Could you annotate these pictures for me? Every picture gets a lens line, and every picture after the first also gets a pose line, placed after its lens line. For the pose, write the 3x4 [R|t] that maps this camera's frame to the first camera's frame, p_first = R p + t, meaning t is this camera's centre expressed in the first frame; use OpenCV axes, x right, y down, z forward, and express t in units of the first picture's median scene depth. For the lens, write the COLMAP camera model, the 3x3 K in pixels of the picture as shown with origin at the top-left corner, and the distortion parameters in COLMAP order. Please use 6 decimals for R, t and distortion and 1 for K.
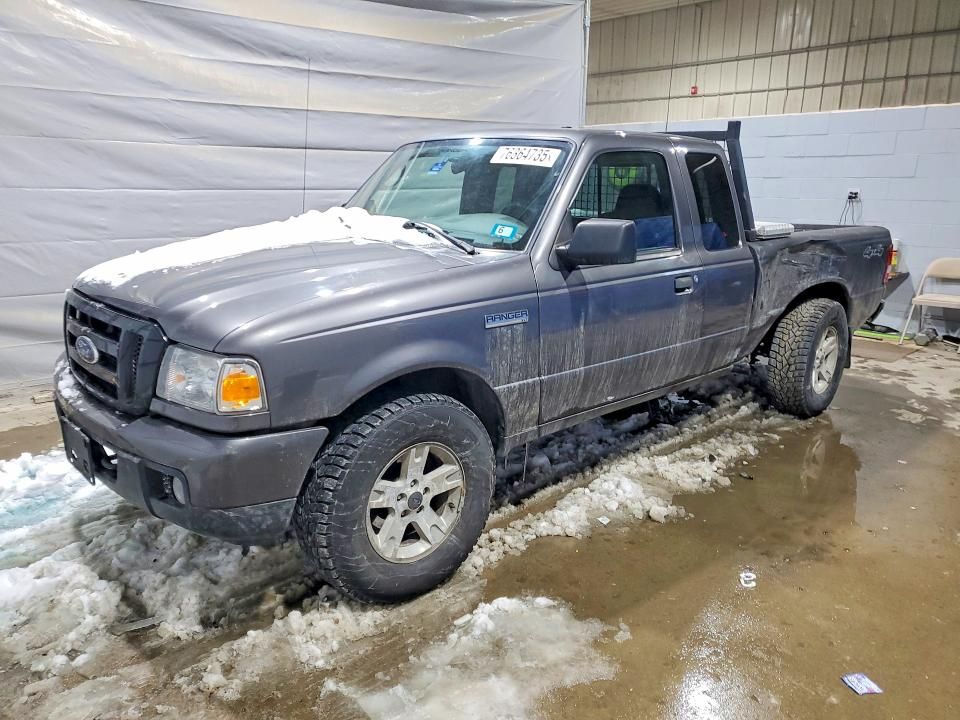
lens RADIAL K [[776.8, 0, 480.0], [0, 776.8, 360.0], [0, 0, 1]] dist [0.001916, 0.000543]
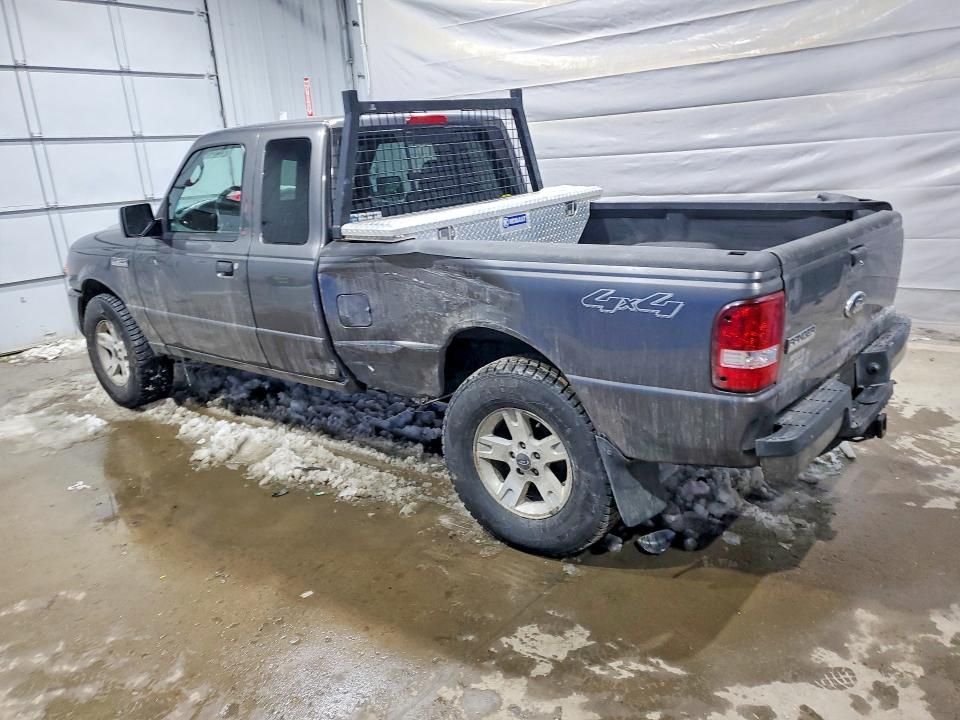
lens RADIAL K [[776.8, 0, 480.0], [0, 776.8, 360.0], [0, 0, 1]] dist [0.001916, 0.000543]
pose [[0.095093, 0.251987, -0.963047, 0.888610], [-0.152030, 0.959759, 0.236114, -0.190387], [0.983791, 0.123960, 0.129576, 0.793188]]
